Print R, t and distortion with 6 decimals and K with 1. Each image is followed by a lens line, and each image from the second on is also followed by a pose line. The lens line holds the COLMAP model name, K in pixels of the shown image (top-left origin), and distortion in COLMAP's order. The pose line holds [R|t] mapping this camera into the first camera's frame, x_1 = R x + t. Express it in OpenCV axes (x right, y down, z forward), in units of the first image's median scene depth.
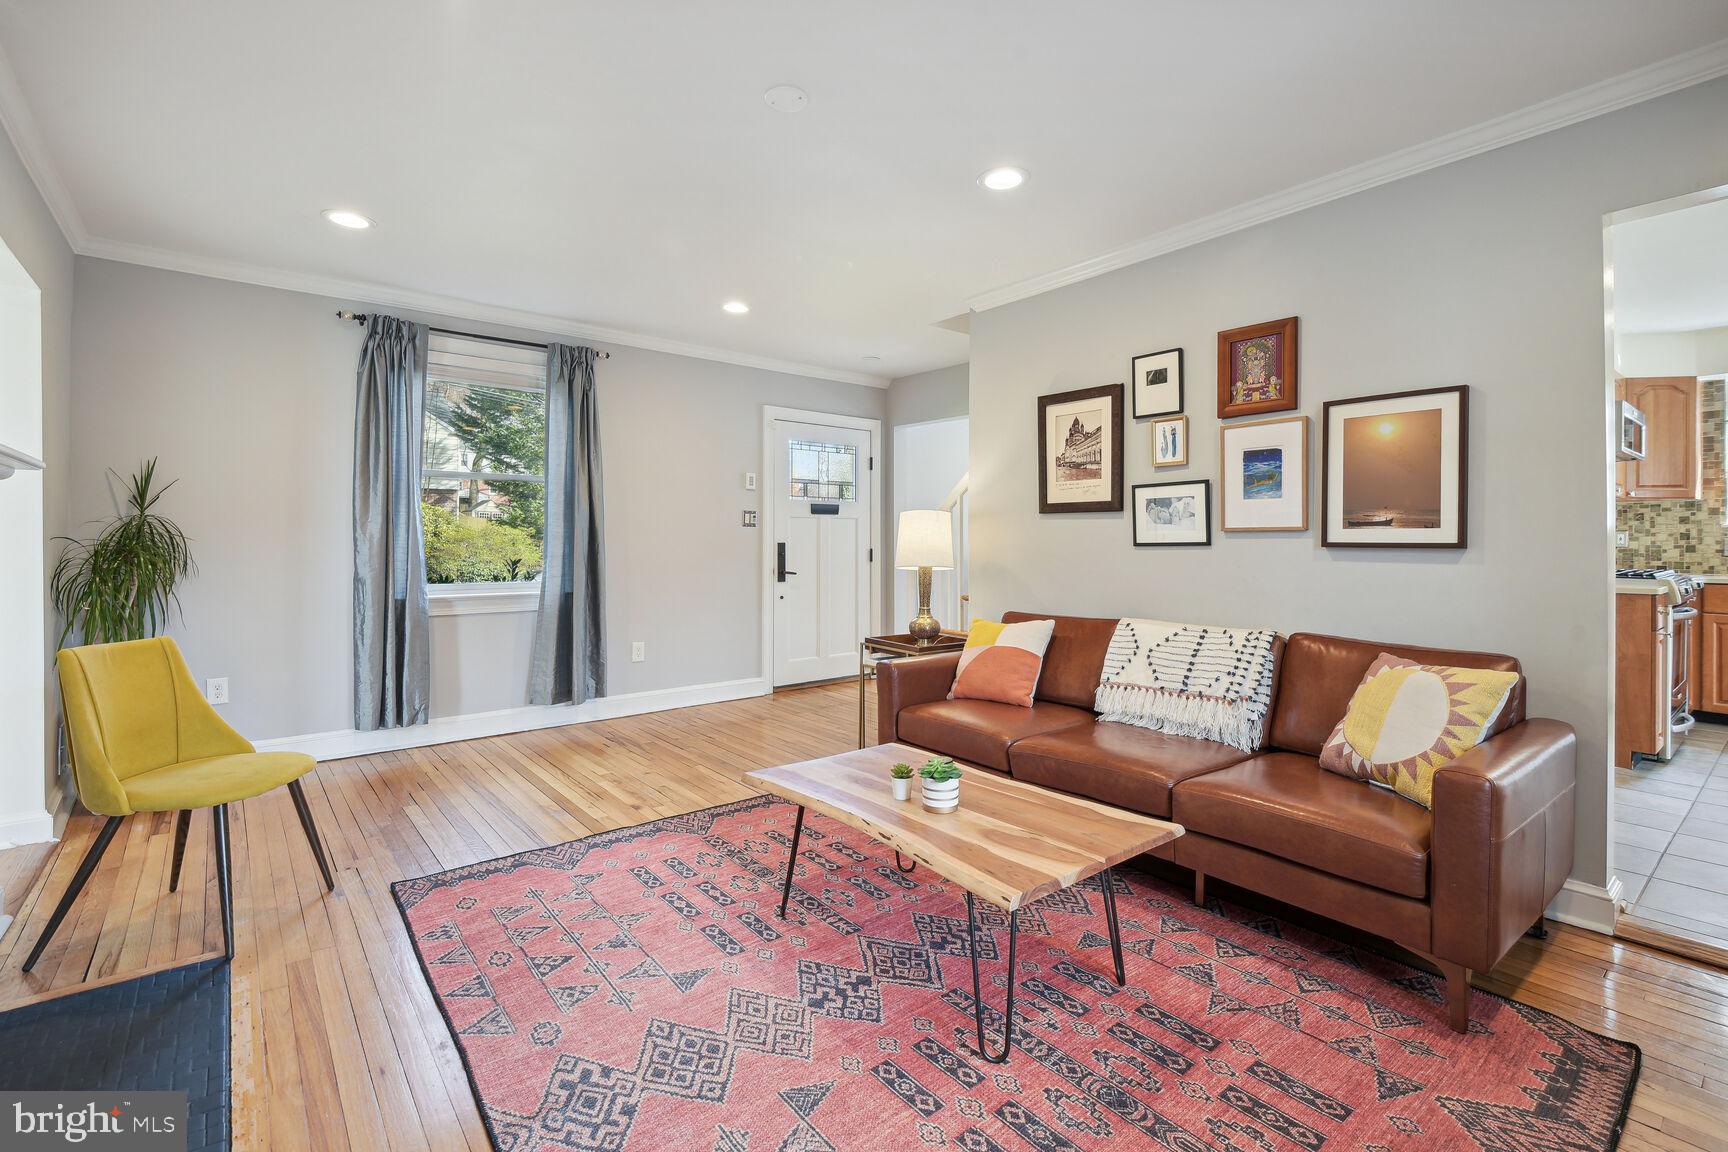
lens RADIAL K [[780.2, 0, 867.7], [0, 780.2, 539.4], [0, 0, 1]] dist [0.031279, -0.013952]
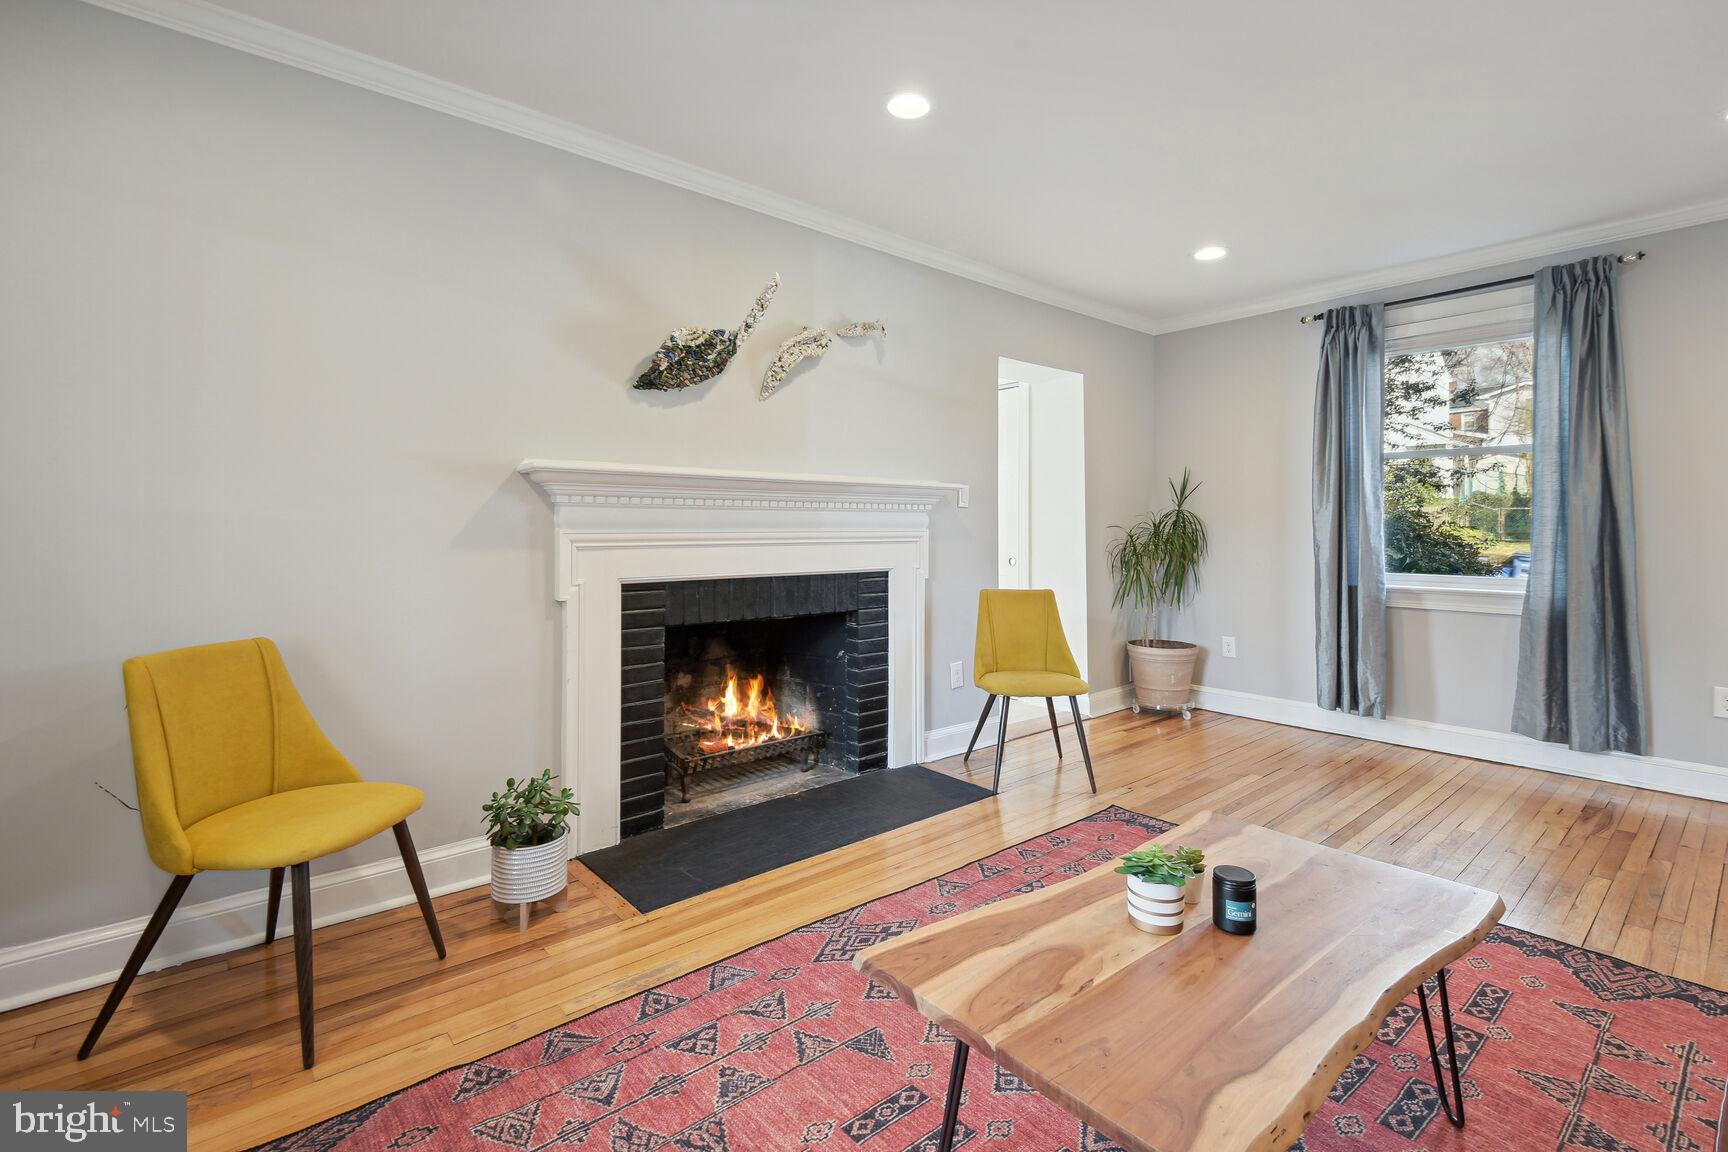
lens RADIAL K [[787.0, 0, 896.1], [0, 787.0, 510.9], [0, 0, 1]] dist [0.031193, -0.013412]
pose [[0.052701, -0.020255, -0.998405, 0.457353], [0.003808, 0.999791, -0.020082, -0.000123], [0.998603, -0.002743, 0.052767, 0.437075]]
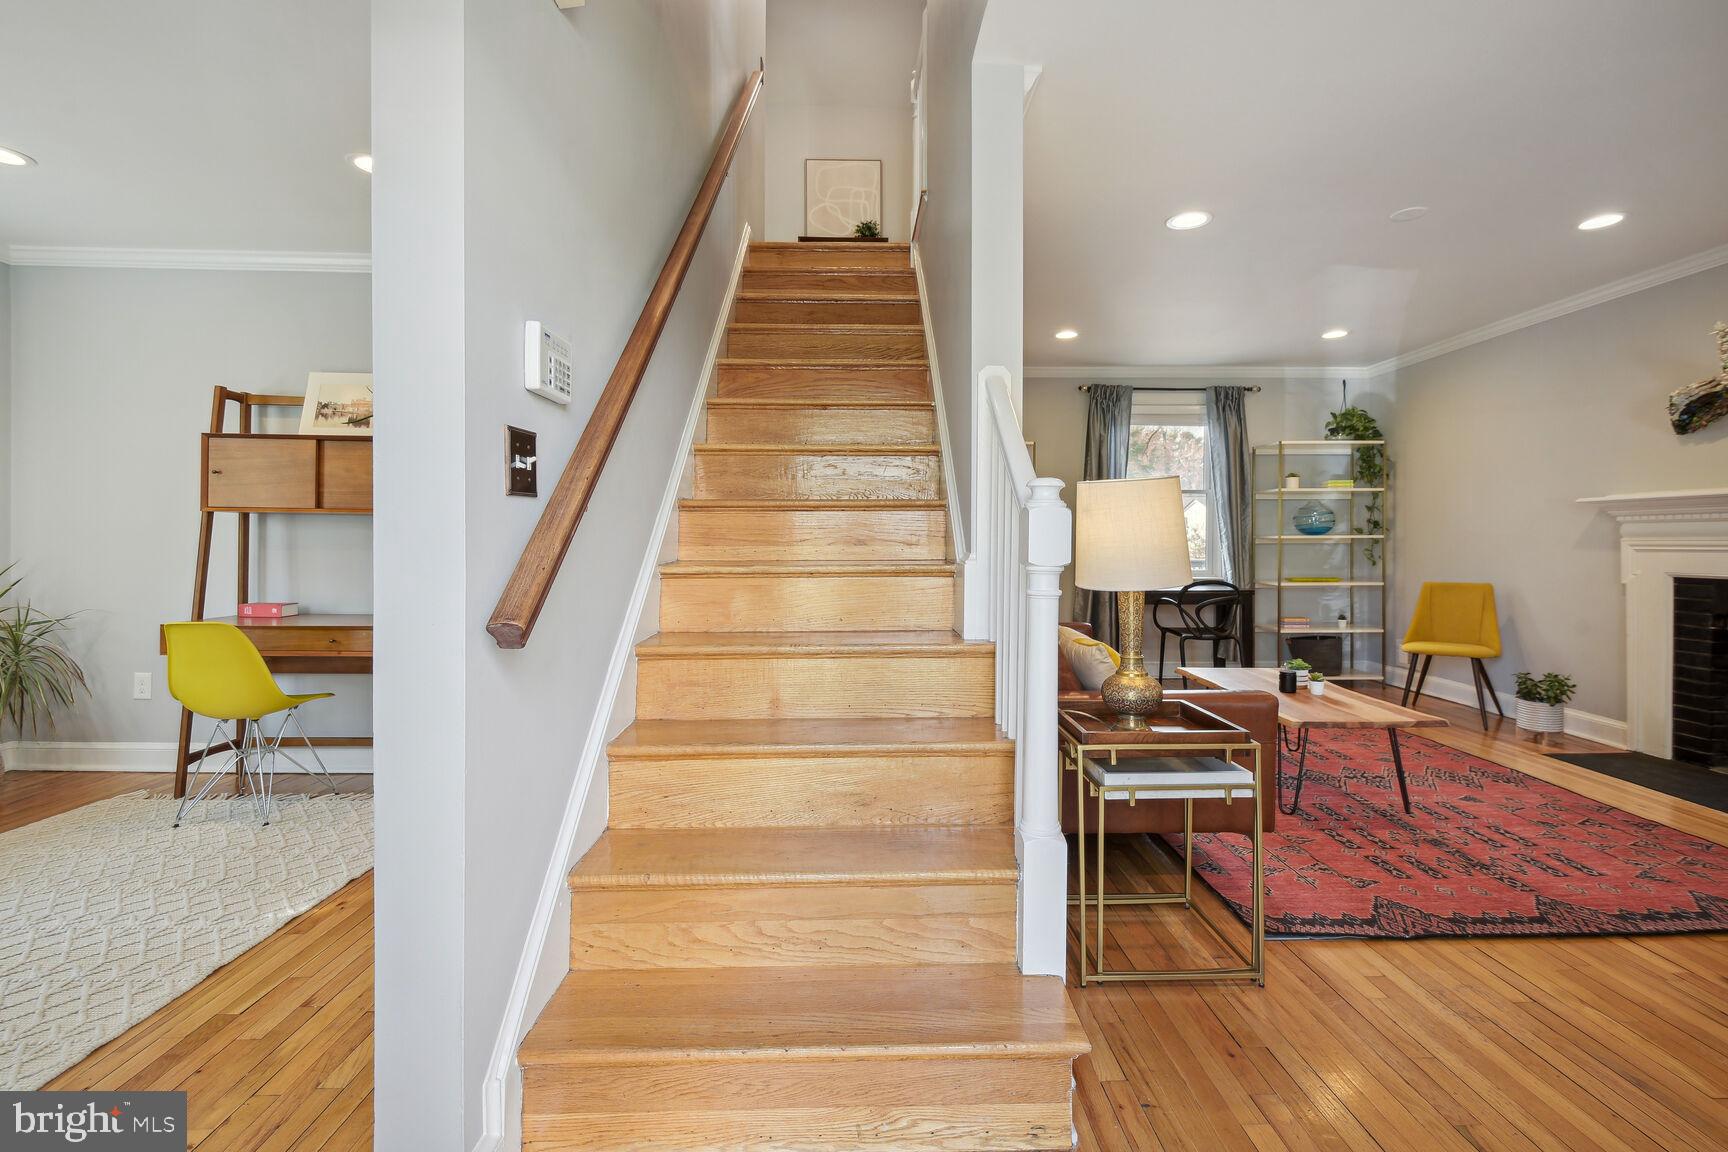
lens RADIAL K [[785.7, 0, 874.0], [0, 785.7, 541.9], [0, 0, 1]] dist [0.001379, -0.000214]
pose [[-0.796699, -0.006566, 0.604341, -0.127647], [-0.004192, 0.999977, 0.005338, 0.005759], [-0.604362, 0.001719, -0.796708, 1.763376]]
